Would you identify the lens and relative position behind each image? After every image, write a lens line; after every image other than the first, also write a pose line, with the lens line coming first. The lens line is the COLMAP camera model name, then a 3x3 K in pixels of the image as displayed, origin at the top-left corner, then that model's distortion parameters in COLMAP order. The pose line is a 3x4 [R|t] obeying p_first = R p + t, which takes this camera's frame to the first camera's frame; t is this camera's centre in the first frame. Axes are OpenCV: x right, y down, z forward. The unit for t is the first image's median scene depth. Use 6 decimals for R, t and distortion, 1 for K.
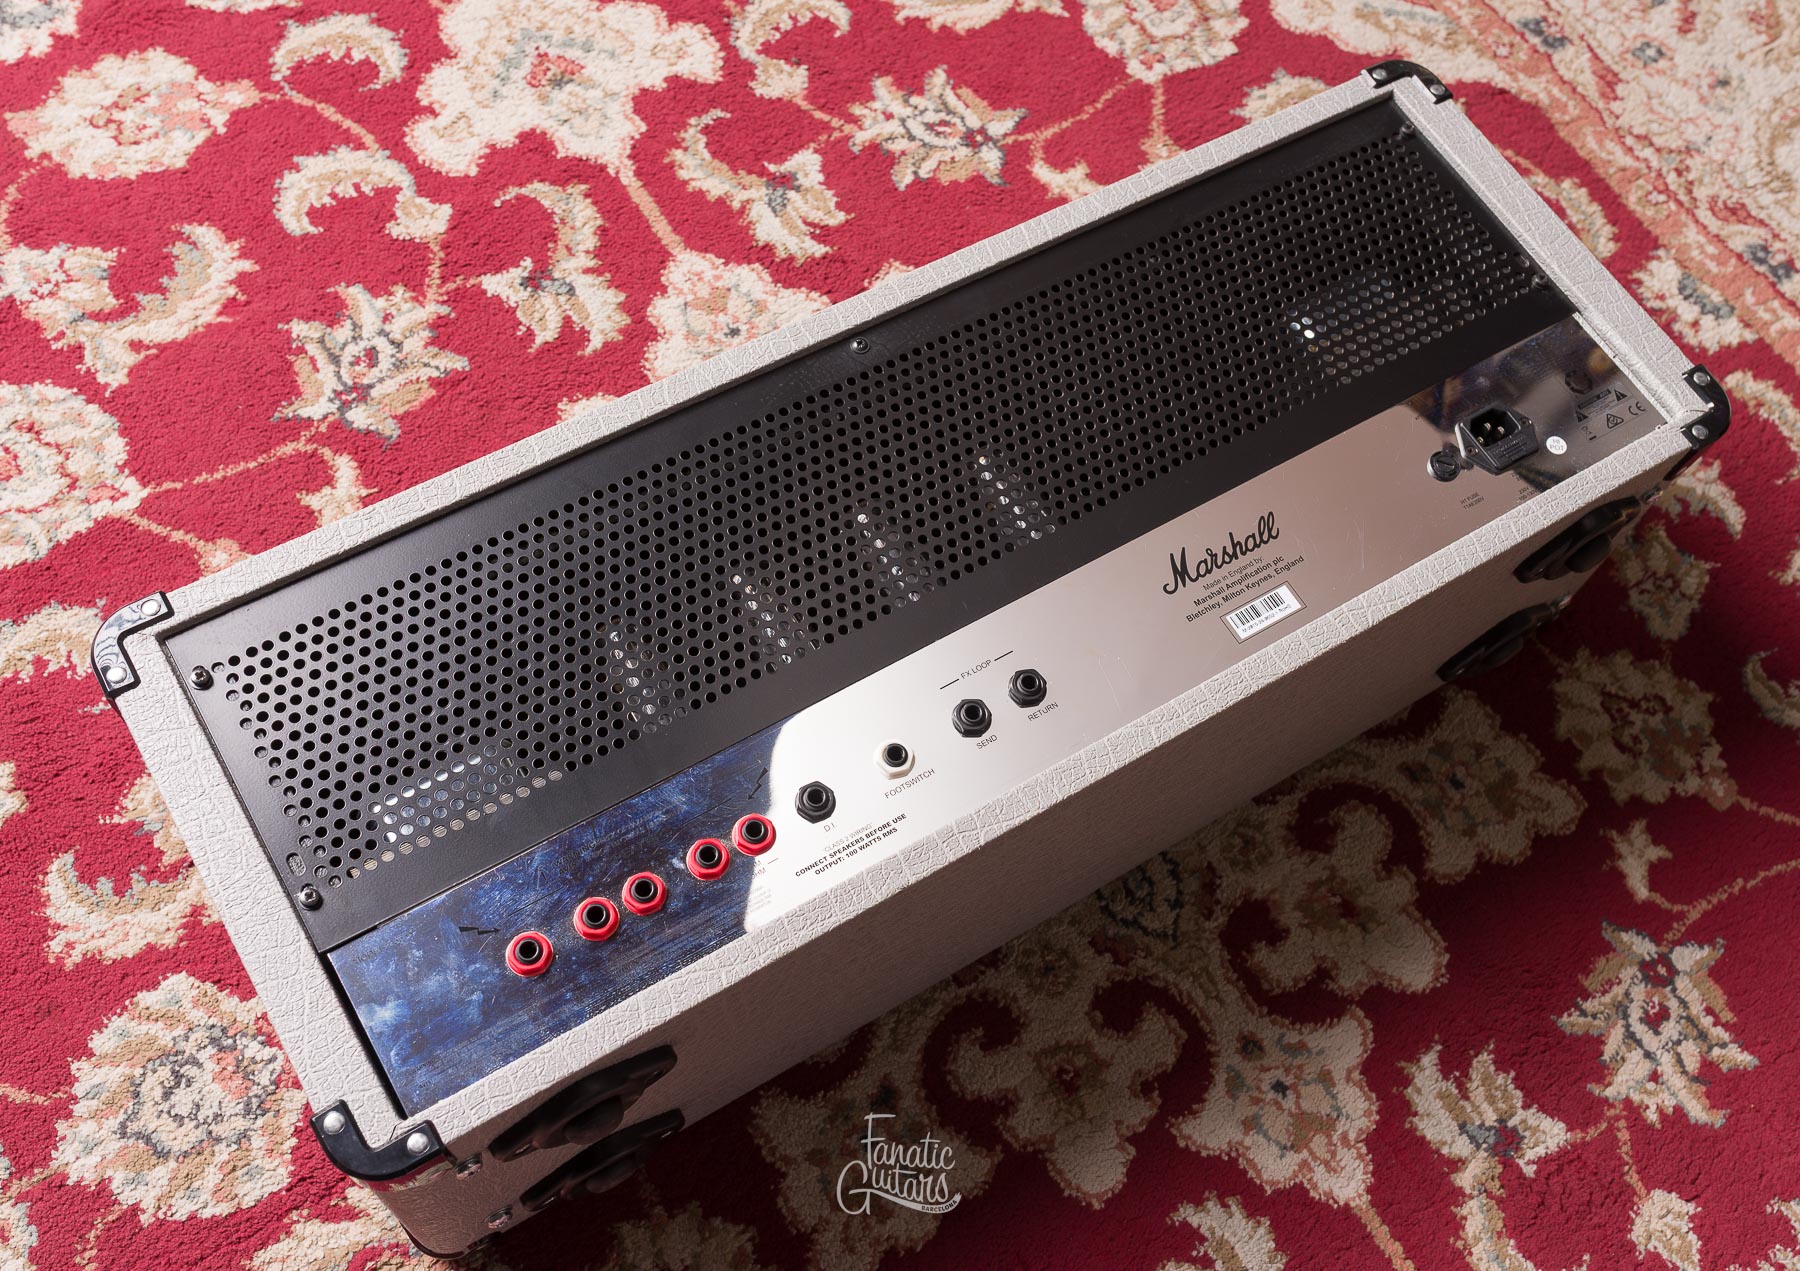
lens RADIAL K [[1945.6, 0, 926.4], [0, 1945.6, 622.1], [0, 0, 1]] dist [-0.011392, 0.000000]
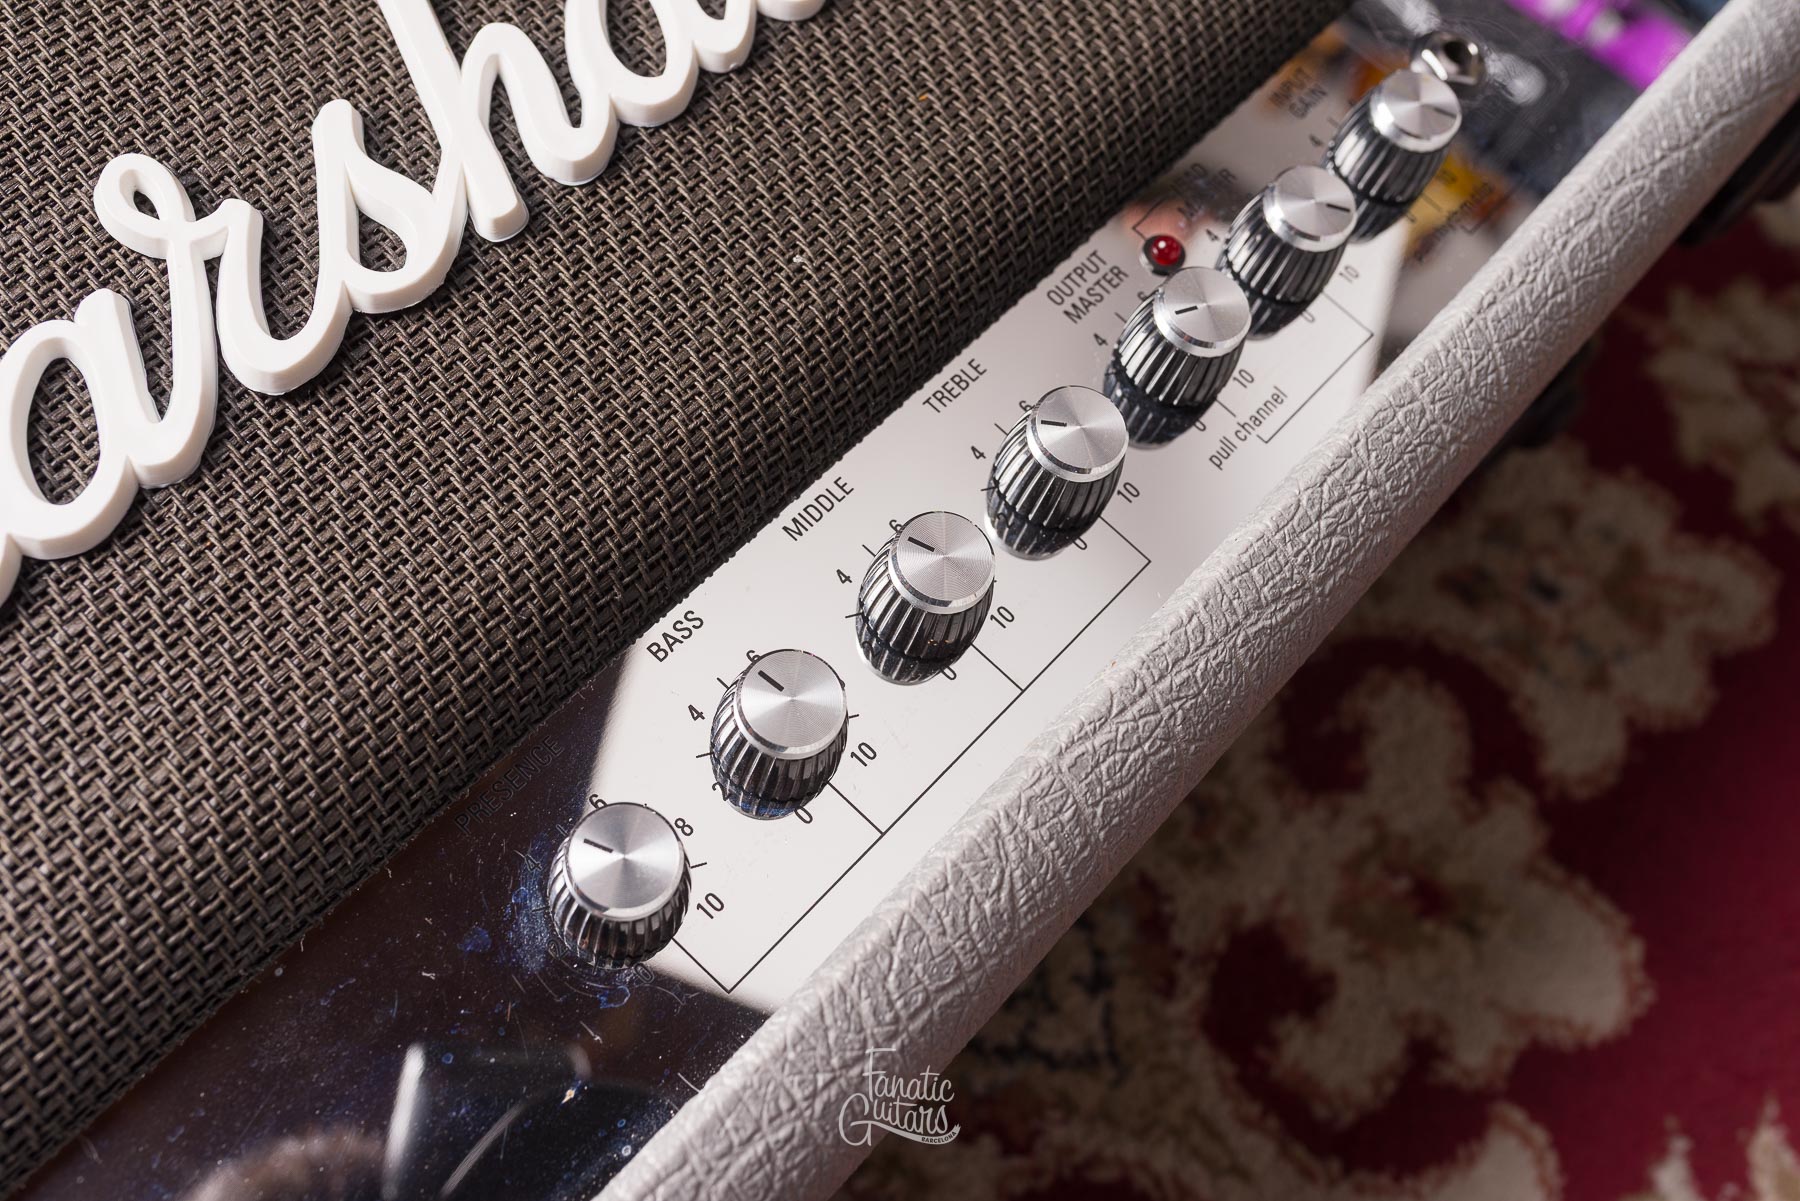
lens RADIAL K [[1861.2, 0, 898.3], [0, 1861.2, 601.6], [0, 0, 1]] dist [-0.001324, 0.000000]
pose [[0.961251, -0.215475, 0.171948, 0.025581], [0.199933, 0.974349, 0.103302, 0.001424], [-0.189796, -0.064921, 0.979675, 0.568978]]
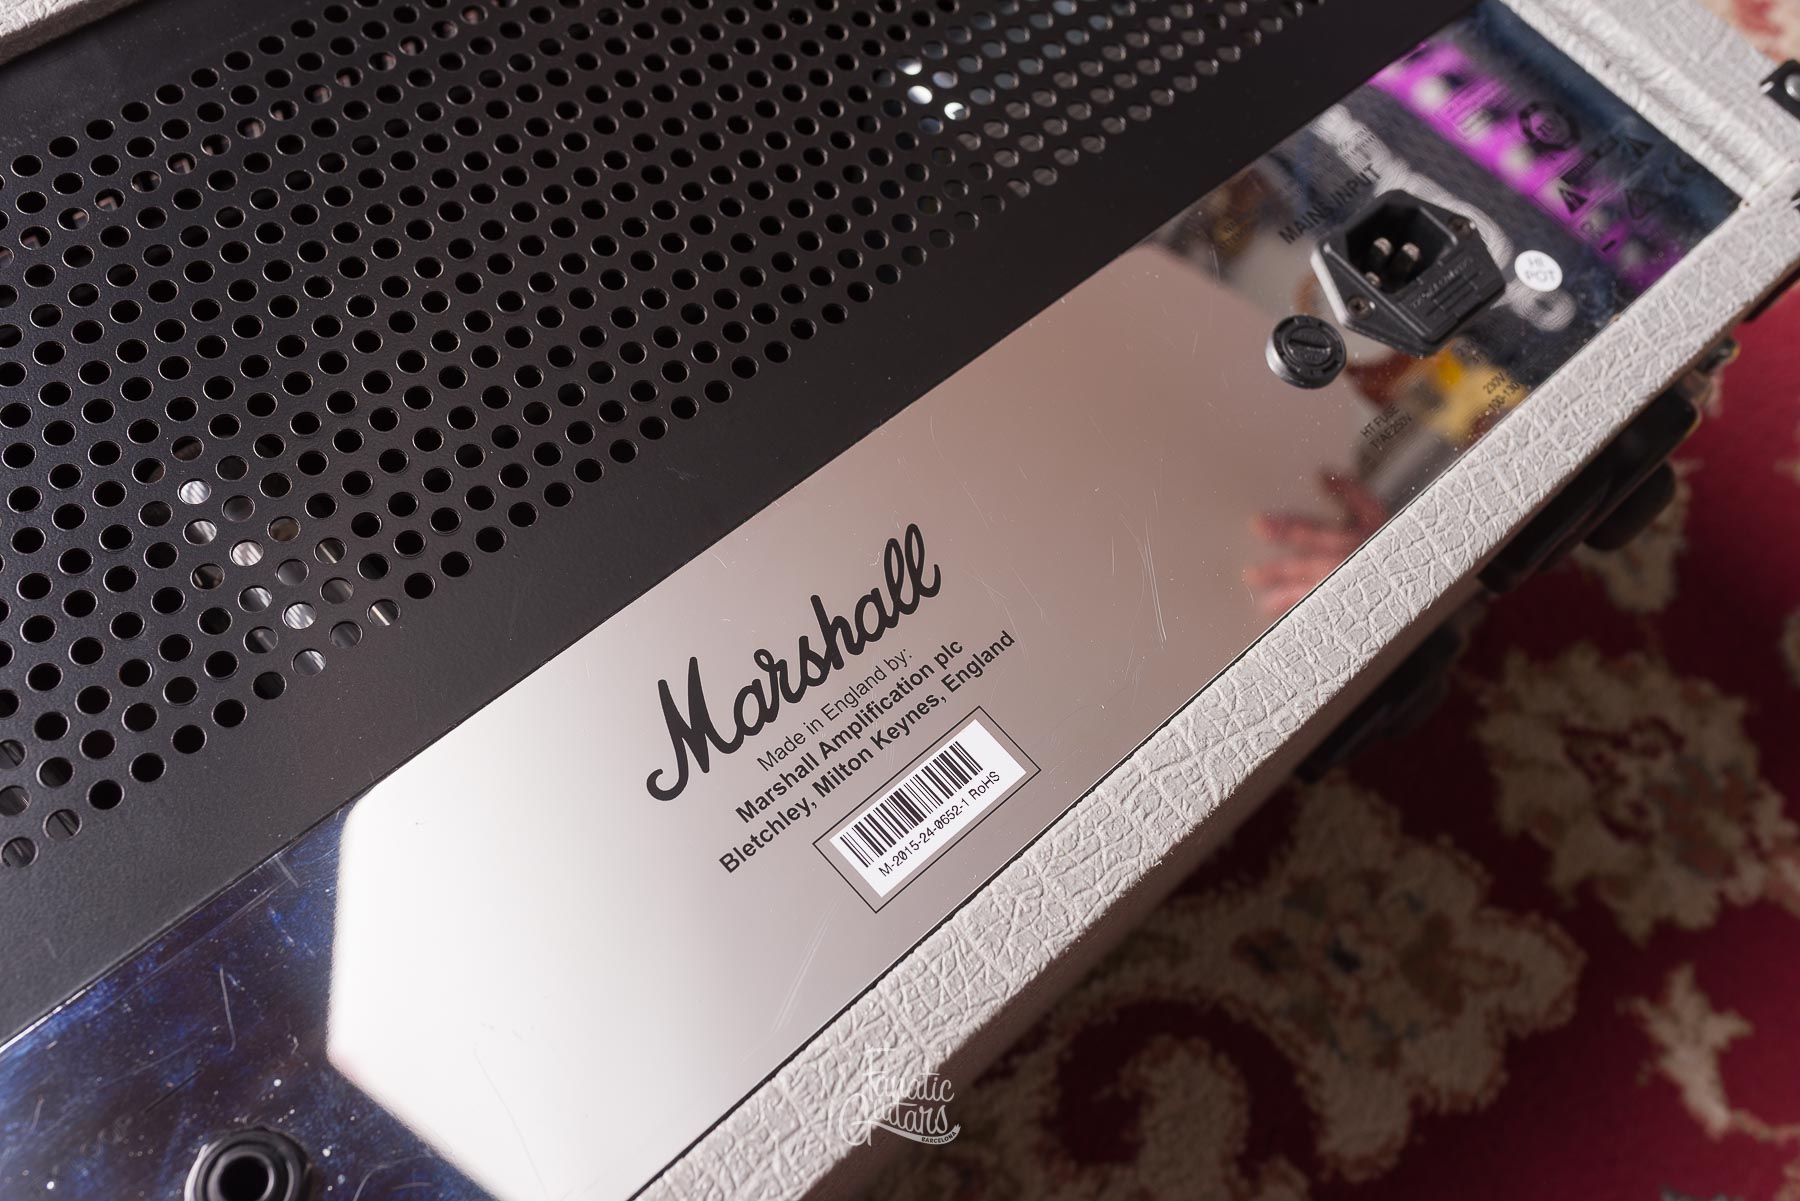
lens RADIAL K [[1861.2, 0, 912.9], [0, 1861.2, 599.8], [0, 0, 1]] dist [-0.001324, 0.000000]
pose [[0.977564, -0.146815, 0.151044, 0.102376], [0.142967, 0.989069, 0.036093, -0.047350], [-0.154692, -0.013689, 0.987868, 0.544589]]
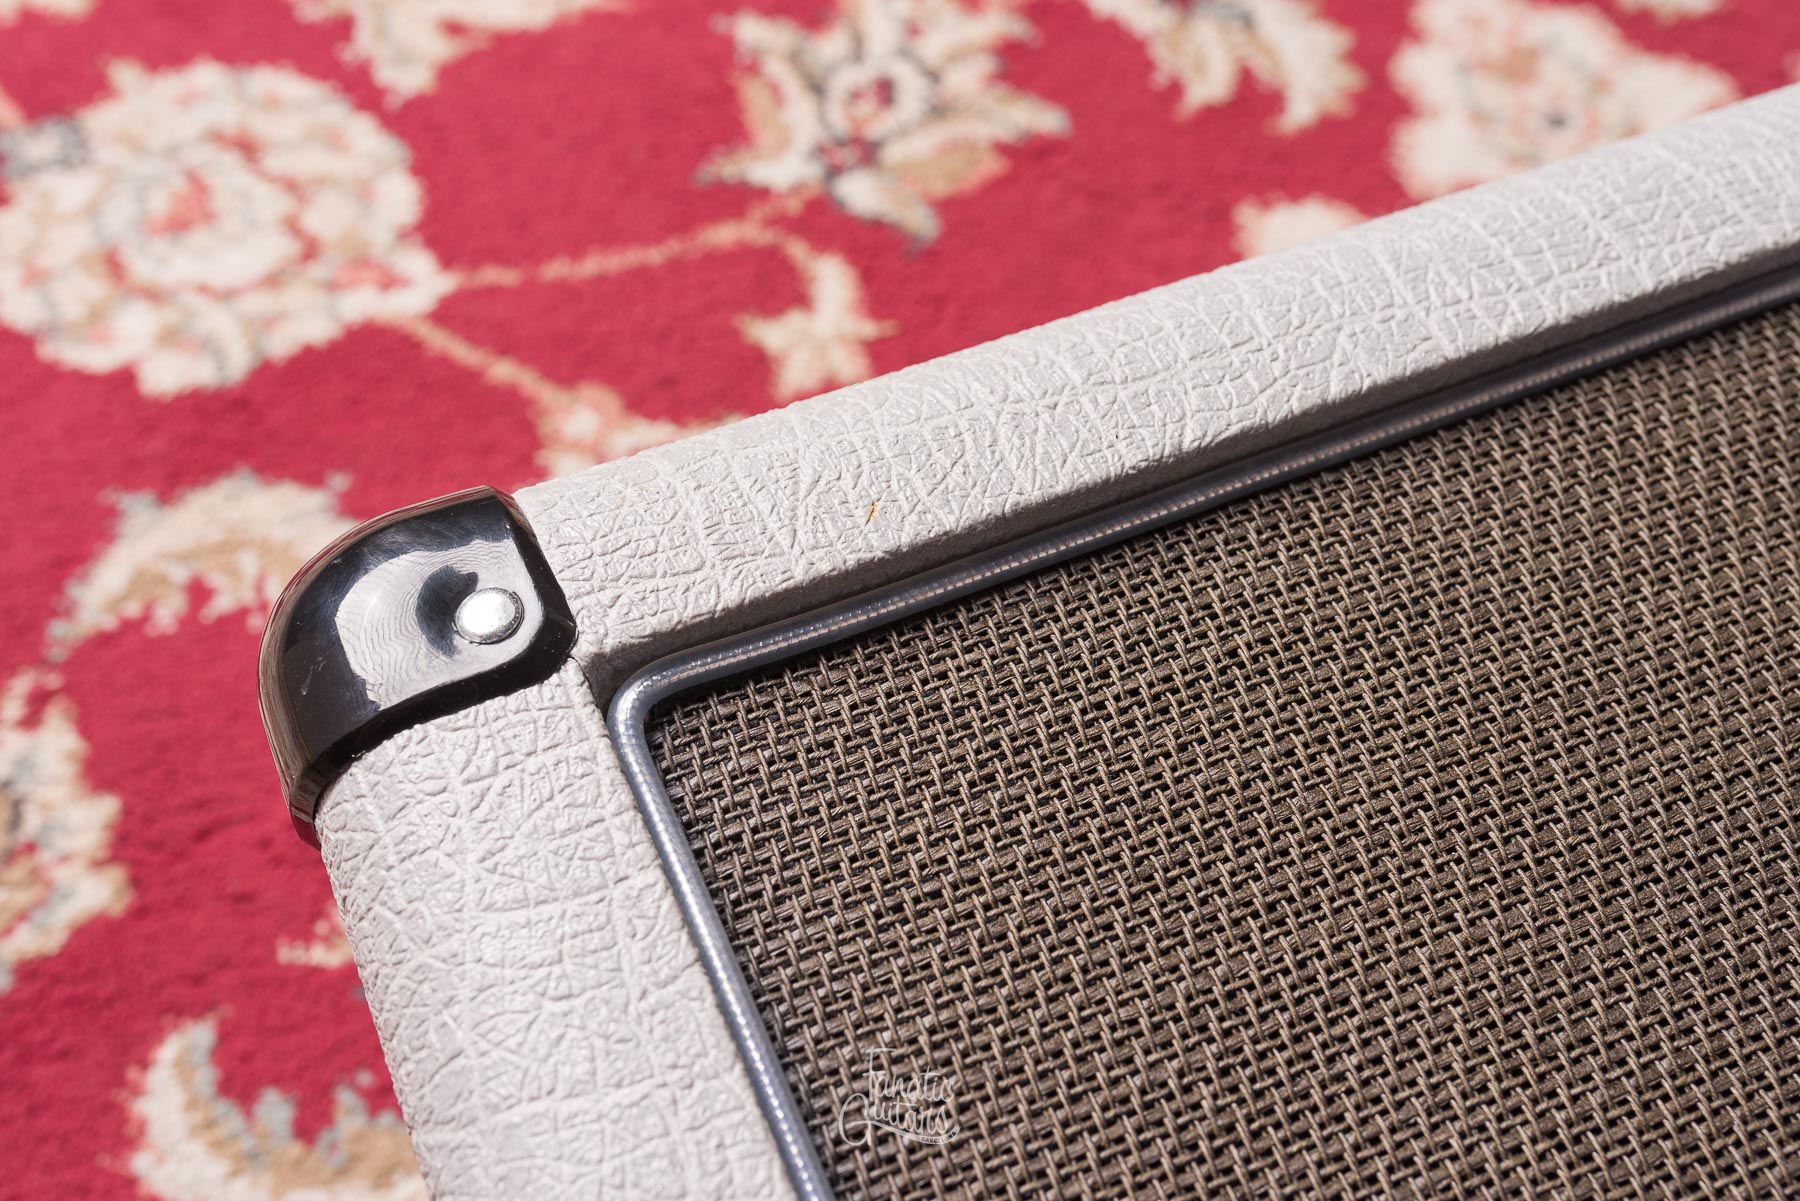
lens RADIAL K [[1861.2, 0, 842.0], [0, 1861.2, 578.7], [0, 0, 1]] dist [-0.001324, 0.000000]
pose [[0.989690, 0.104578, -0.097859, -0.253687], [-0.111745, 0.991207, -0.070864, 0.032326], [0.089588, 0.081069, 0.992674, 0.555269]]
